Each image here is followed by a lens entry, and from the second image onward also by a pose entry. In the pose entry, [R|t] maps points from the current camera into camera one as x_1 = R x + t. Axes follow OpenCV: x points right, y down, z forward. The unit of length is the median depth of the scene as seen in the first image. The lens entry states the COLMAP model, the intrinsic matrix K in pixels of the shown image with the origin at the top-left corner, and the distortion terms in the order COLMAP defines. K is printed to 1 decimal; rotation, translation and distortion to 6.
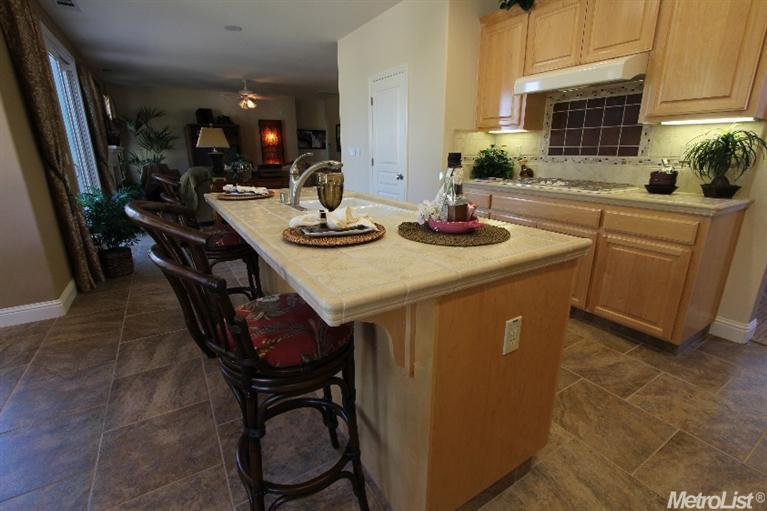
lens RADIAL K [[353.1, 0, 381.2], [0, 353.1, 251.3], [0, 0, 1]] dist [-0.019026, 0.000491]
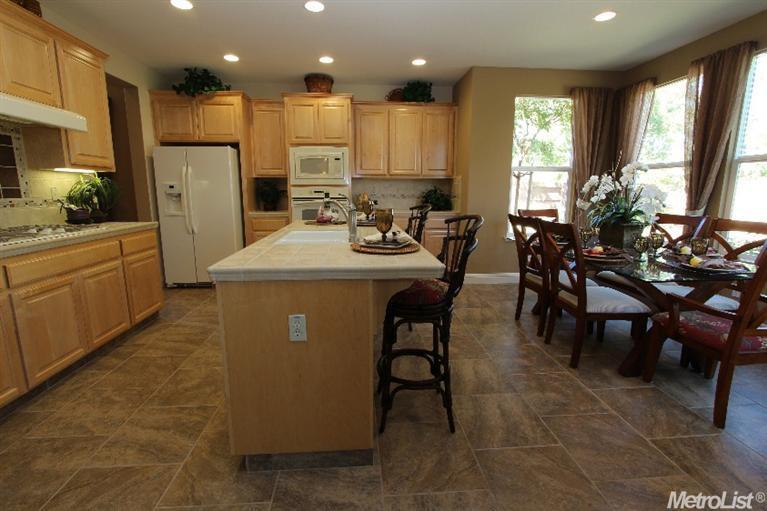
lens RADIAL K [[353.1, 0, 381.2], [0, 353.1, 251.3], [0, 0, 1]] dist [-0.019026, 0.000491]
pose [[-0.890293, -0.075712, 0.449050, -0.724569], [0.125620, 0.906991, 0.401980, -0.465907], [-0.437719, 0.414290, -0.797977, 1.623608]]
